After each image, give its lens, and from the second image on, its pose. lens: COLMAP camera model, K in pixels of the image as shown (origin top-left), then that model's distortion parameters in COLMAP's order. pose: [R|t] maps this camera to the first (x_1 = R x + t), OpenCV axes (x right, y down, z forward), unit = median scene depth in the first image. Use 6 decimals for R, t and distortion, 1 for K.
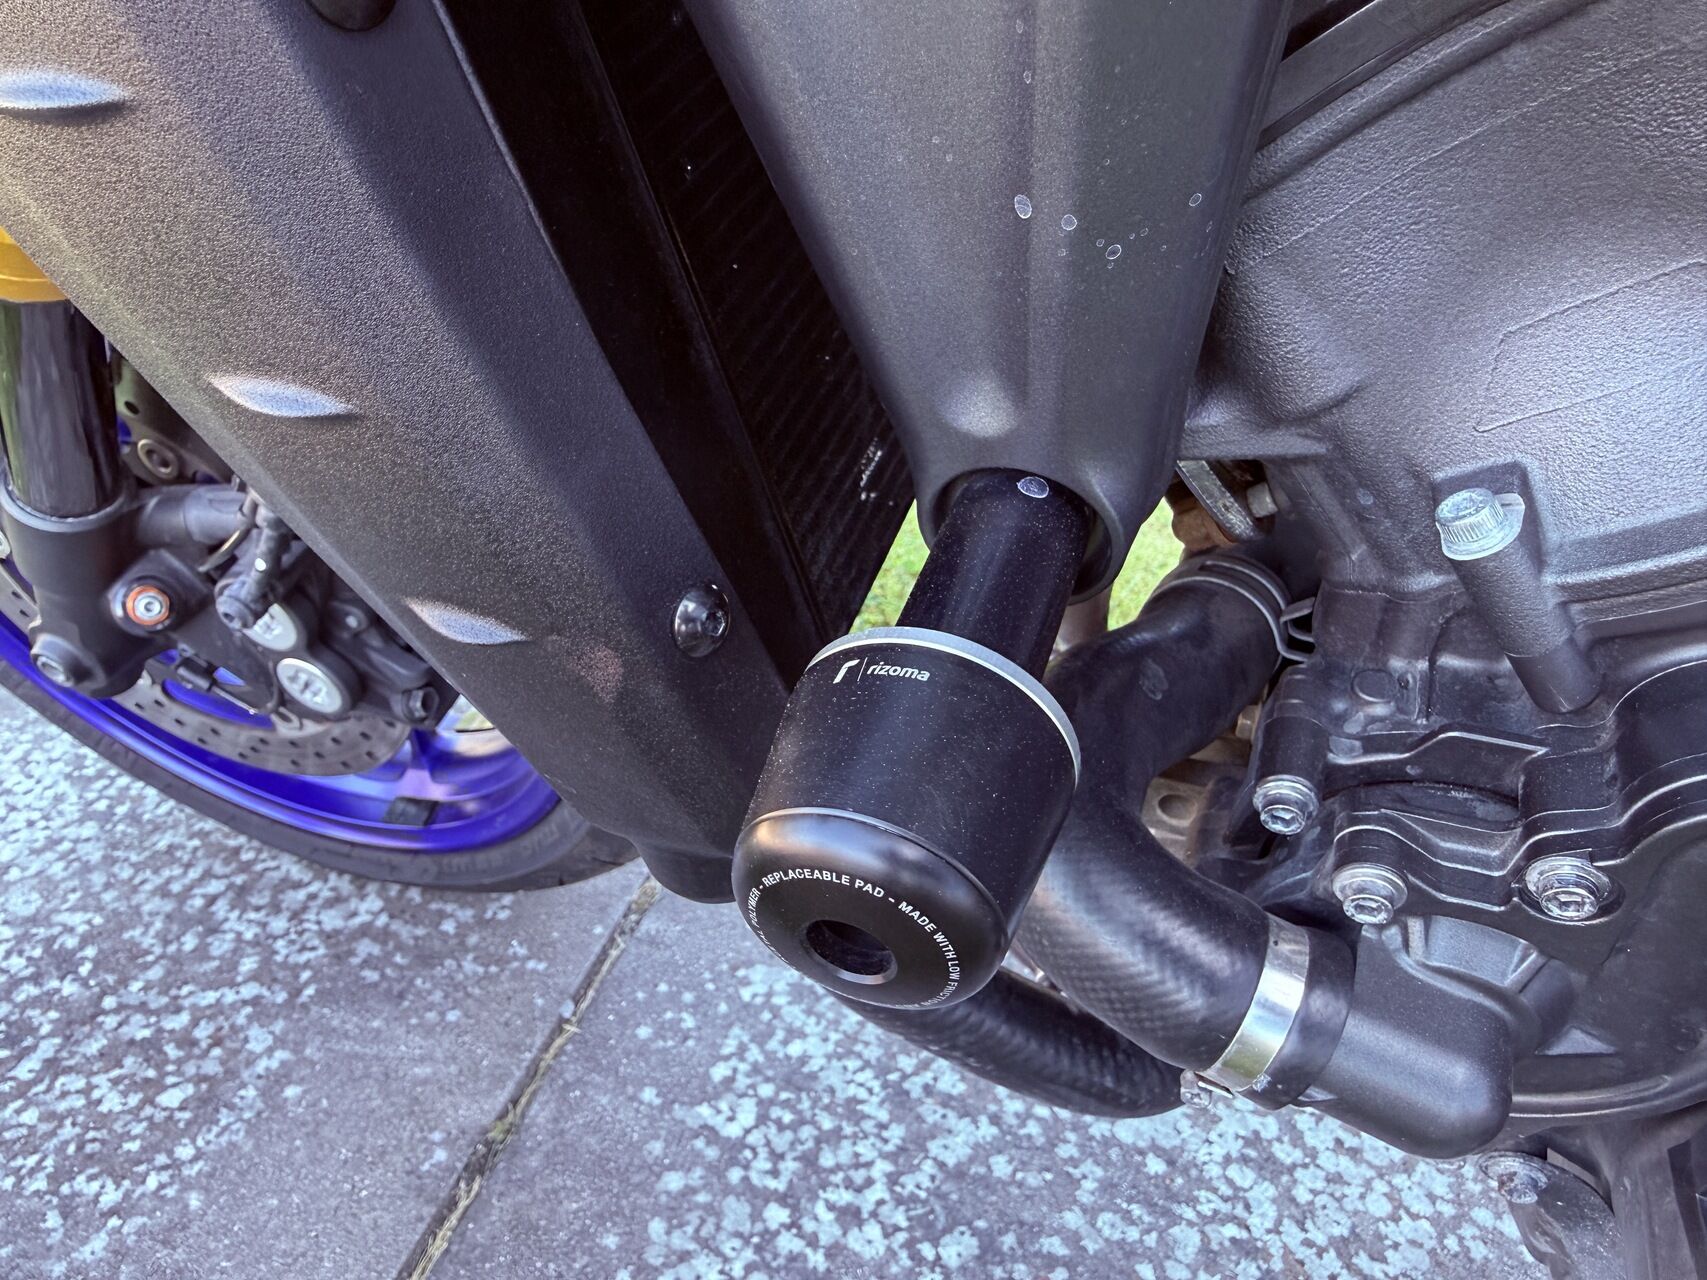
lens RADIAL K [[1166.1, 0, 852.3], [0, 1166.1, 638.7], [0, 0, 1]] dist [0.002439, 0.000259]
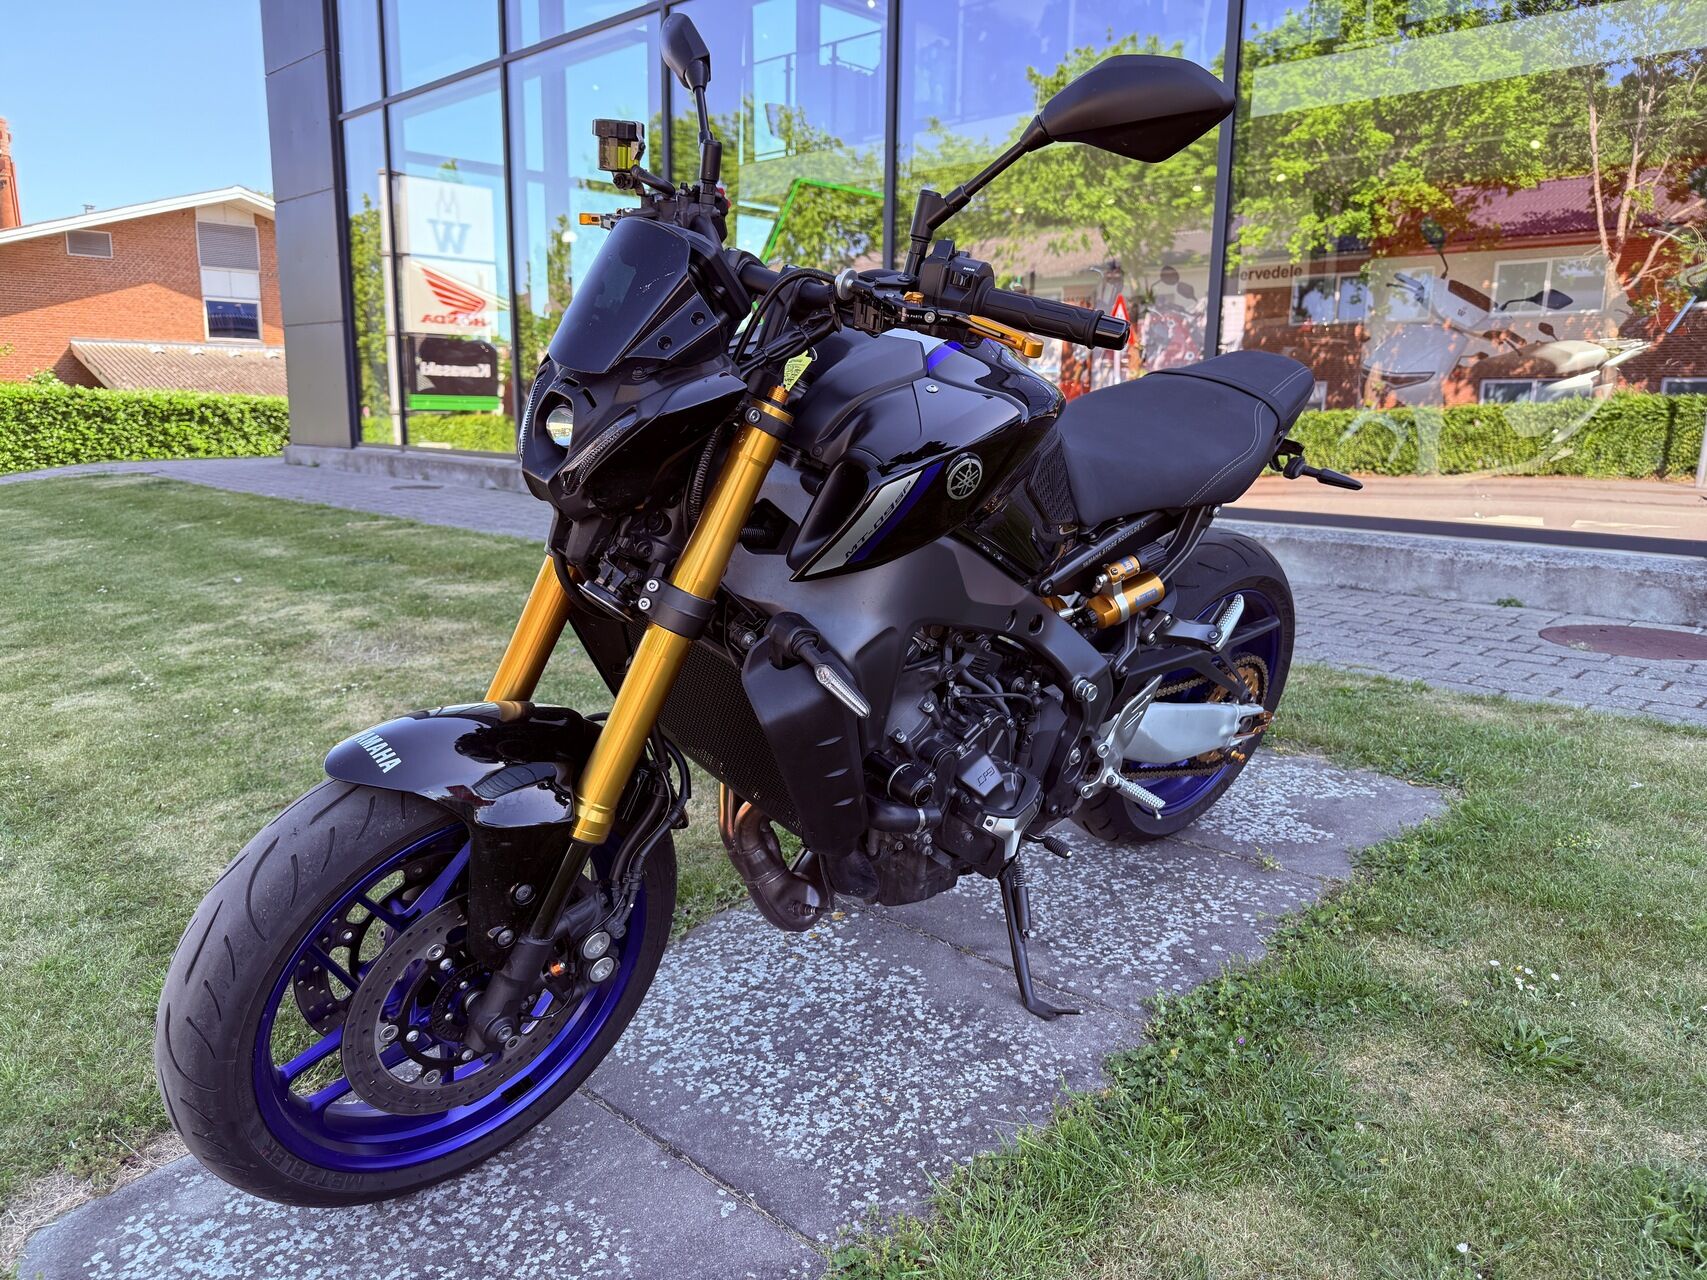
lens RADIAL K [[1166.1, 0, 853.8], [0, 1166.1, 637.5], [0, 0, 1]] dist [0.002439, 0.000259]
pose [[0.422172, -0.231996, 0.876327, -1.896827], [0.522742, 0.852087, -0.026253, -0.169718], [-0.740616, 0.469176, 0.481001, -0.819861]]
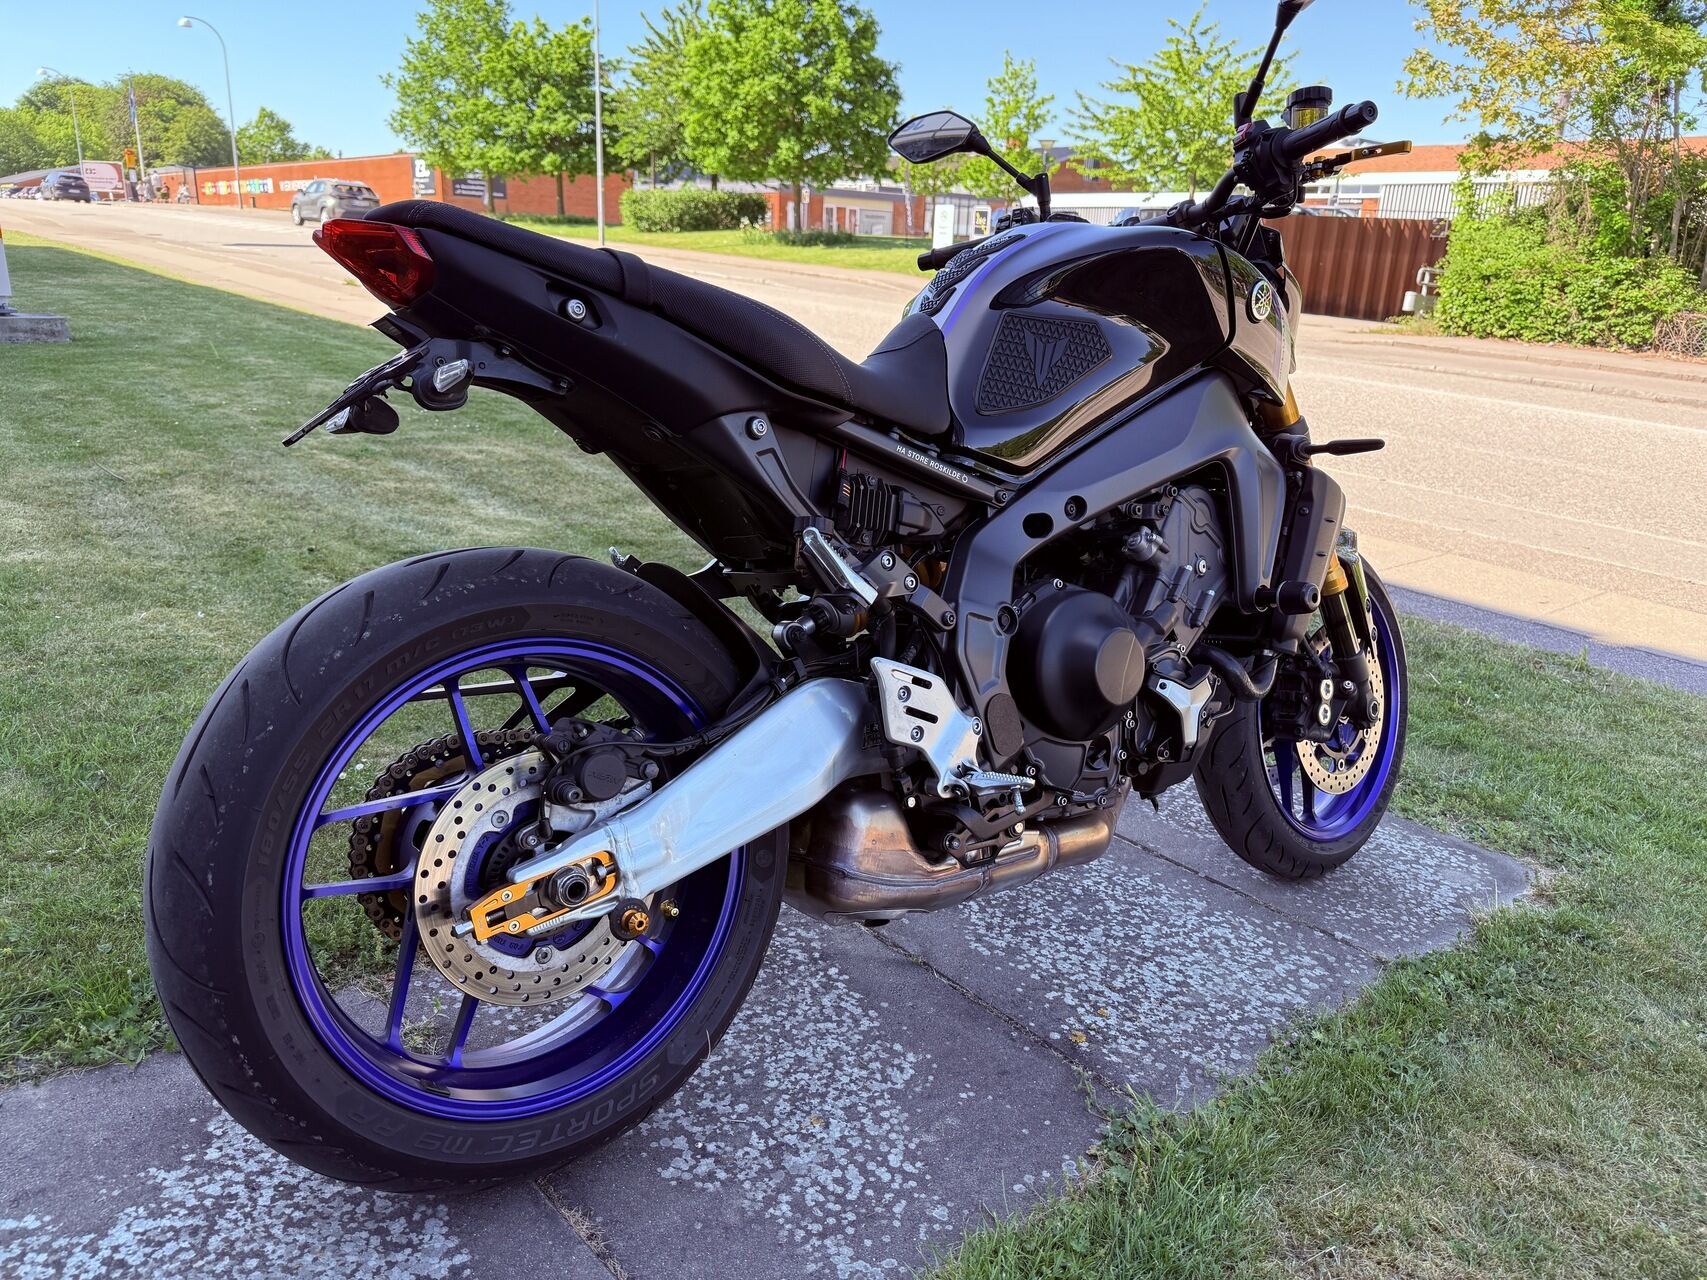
lens RADIAL K [[1166.1, 0, 853.8], [0, 1166.1, 639.9], [0, 0, 1]] dist [0.002439, 0.000259]
pose [[-0.483354, 0.185151, -0.855621, 2.794081], [-0.538325, 0.707879, 0.457289, -1.026308], [0.690344, 0.681635, -0.242484, 0.820000]]
